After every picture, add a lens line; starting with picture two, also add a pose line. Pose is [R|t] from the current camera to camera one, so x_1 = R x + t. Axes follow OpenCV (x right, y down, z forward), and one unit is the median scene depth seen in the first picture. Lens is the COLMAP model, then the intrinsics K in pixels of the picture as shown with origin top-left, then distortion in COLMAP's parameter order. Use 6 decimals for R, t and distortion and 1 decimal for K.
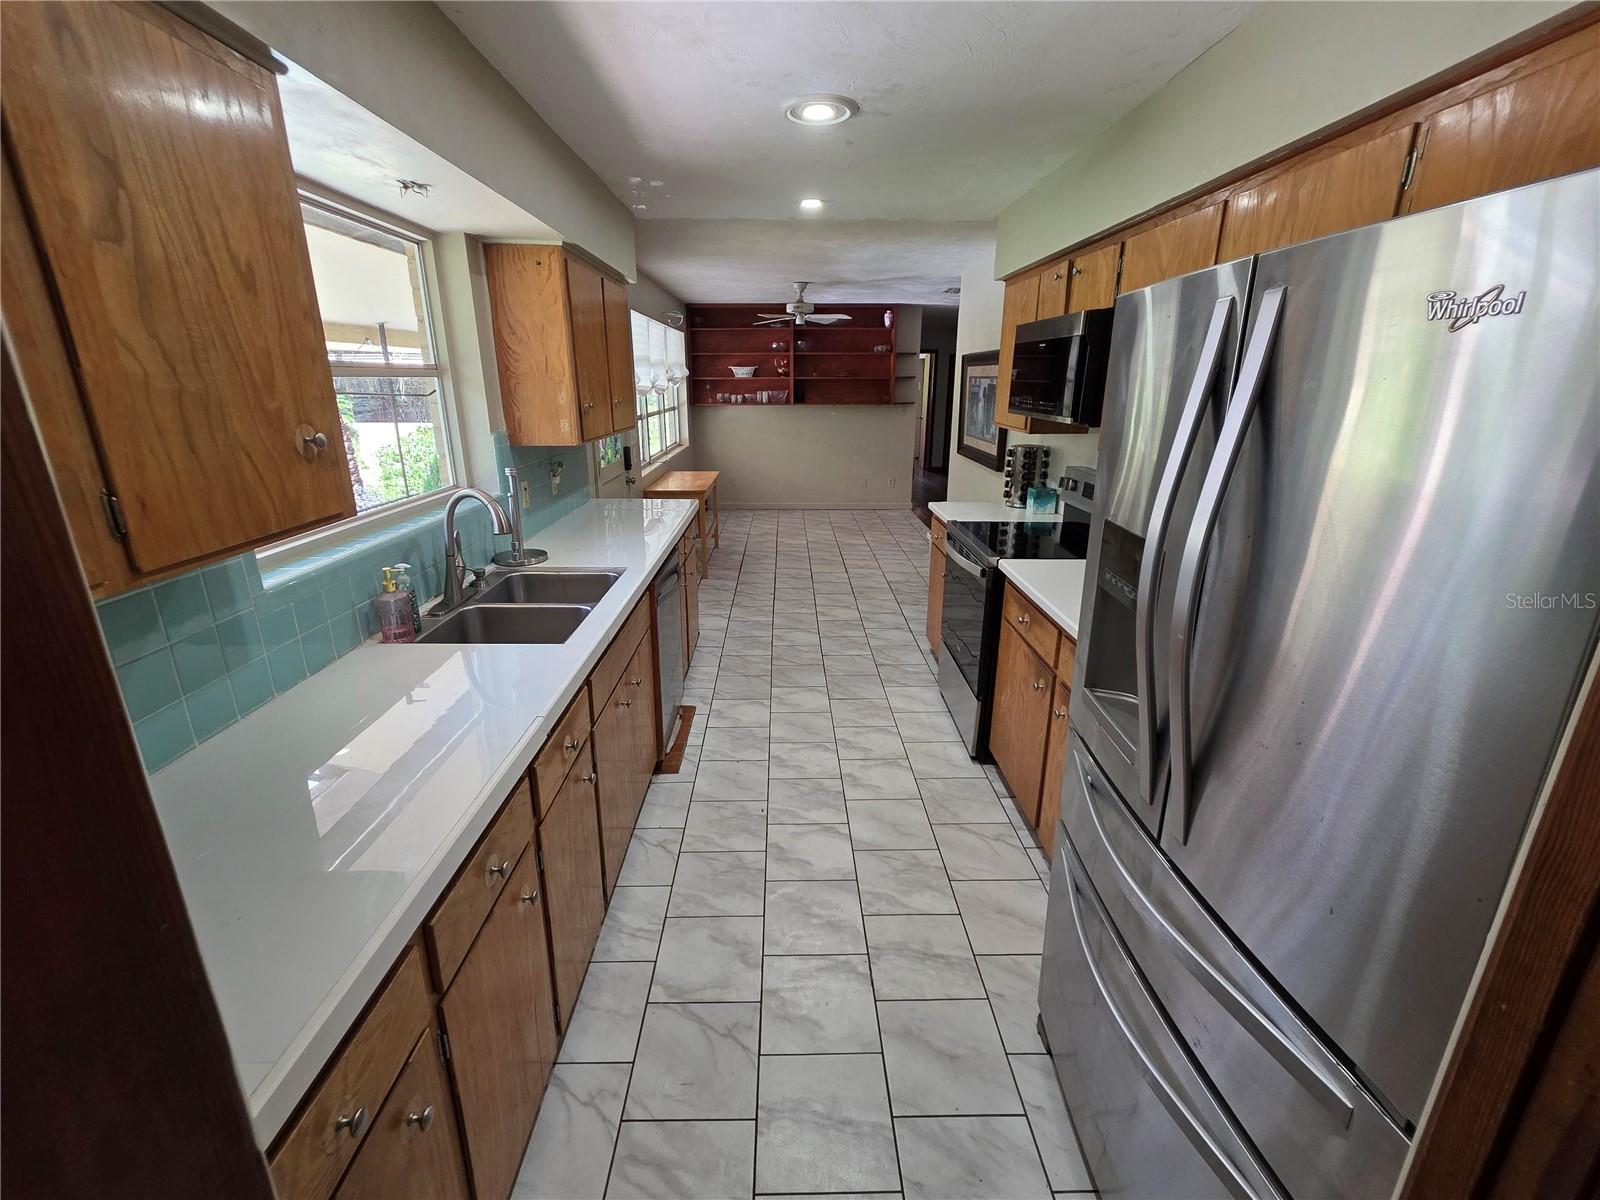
lens RADIAL K [[691.1, 0, 801.2], [0, 691.1, 595.9], [0, 0, 1]] dist [0.003875, -0.001280]
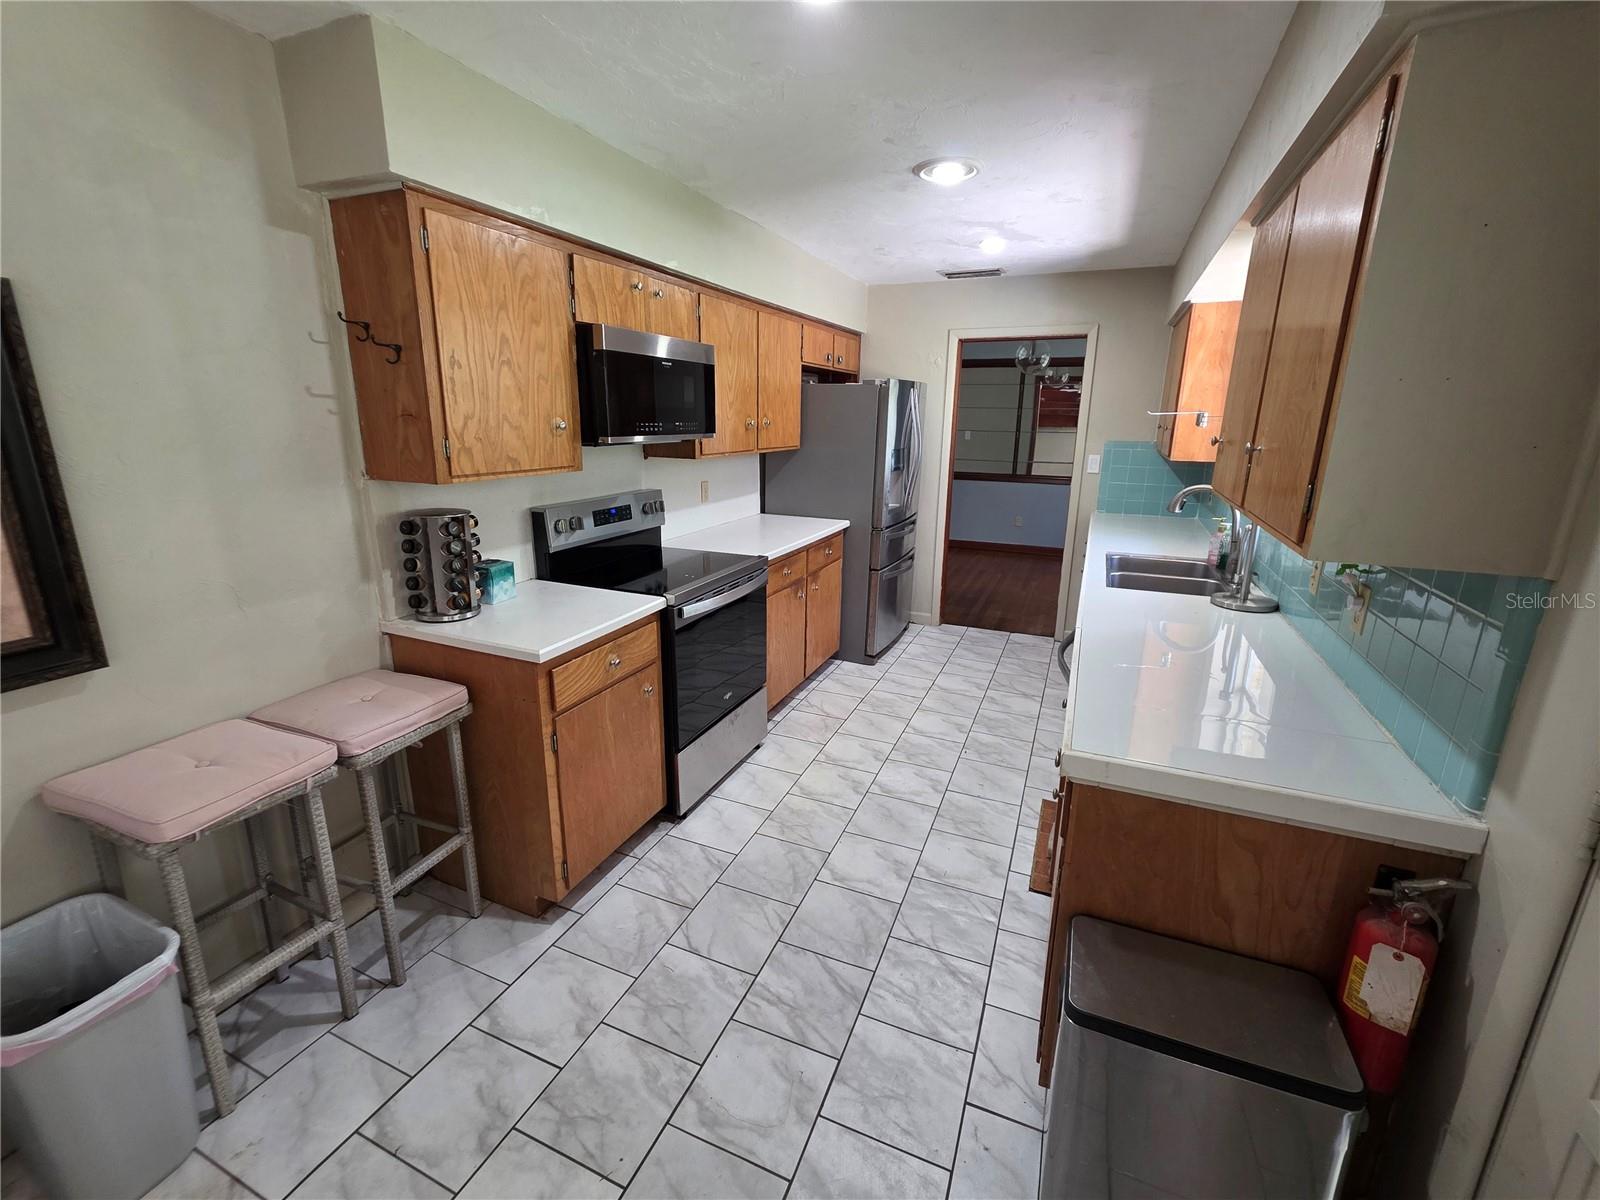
lens RADIAL K [[691.1, 0, 789.7], [0, 691.1, 593.3], [0, 0, 1]] dist [0.003875, -0.001280]
pose [[-0.906742, -0.121022, 0.403948, -0.204098], [0.112384, 0.853932, 0.508104, -0.513137], [-0.406435, 0.506116, -0.760695, 1.672782]]
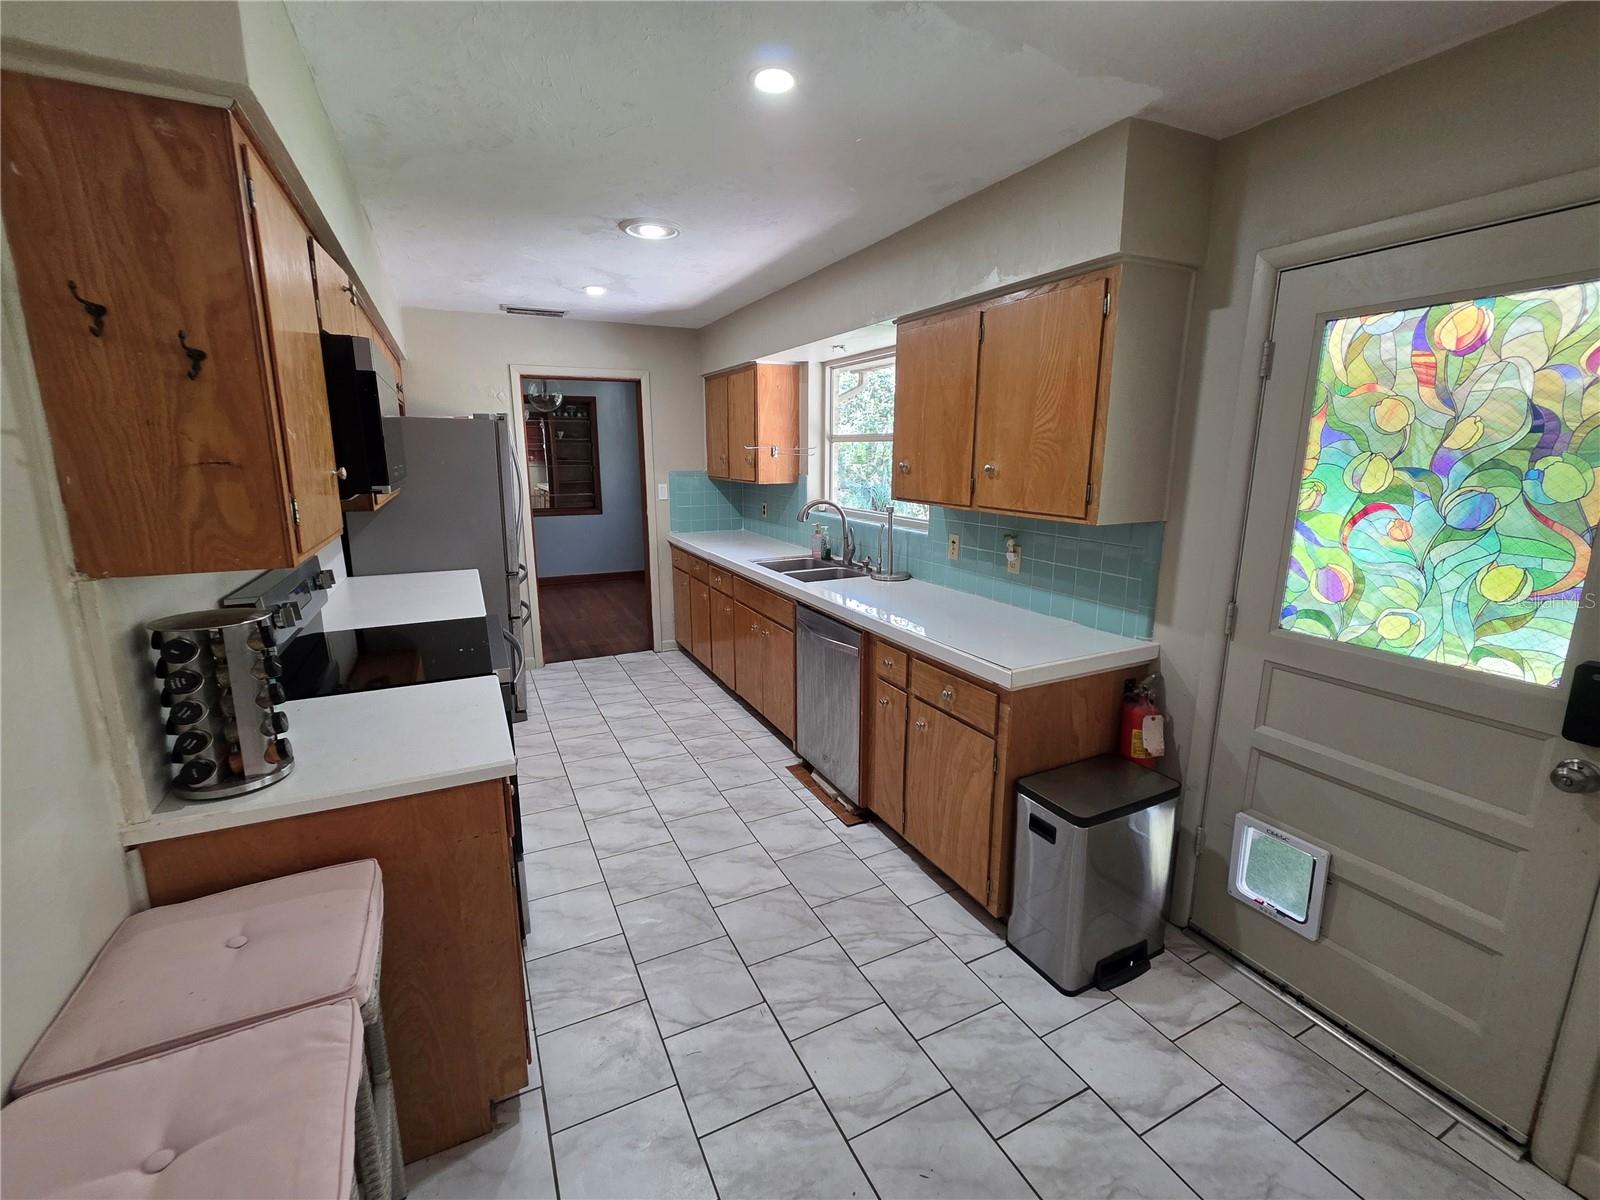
lens RADIAL K [[691.1, 0, 794.8], [0, 691.1, 594.0], [0, 0, 1]] dist [0.003875, -0.001280]
pose [[-0.910120, 0.082897, -0.405967, 0.250761], [-0.126024, 0.877982, 0.461808, -0.525765], [0.394714, 0.471462, -0.788622, 1.719602]]
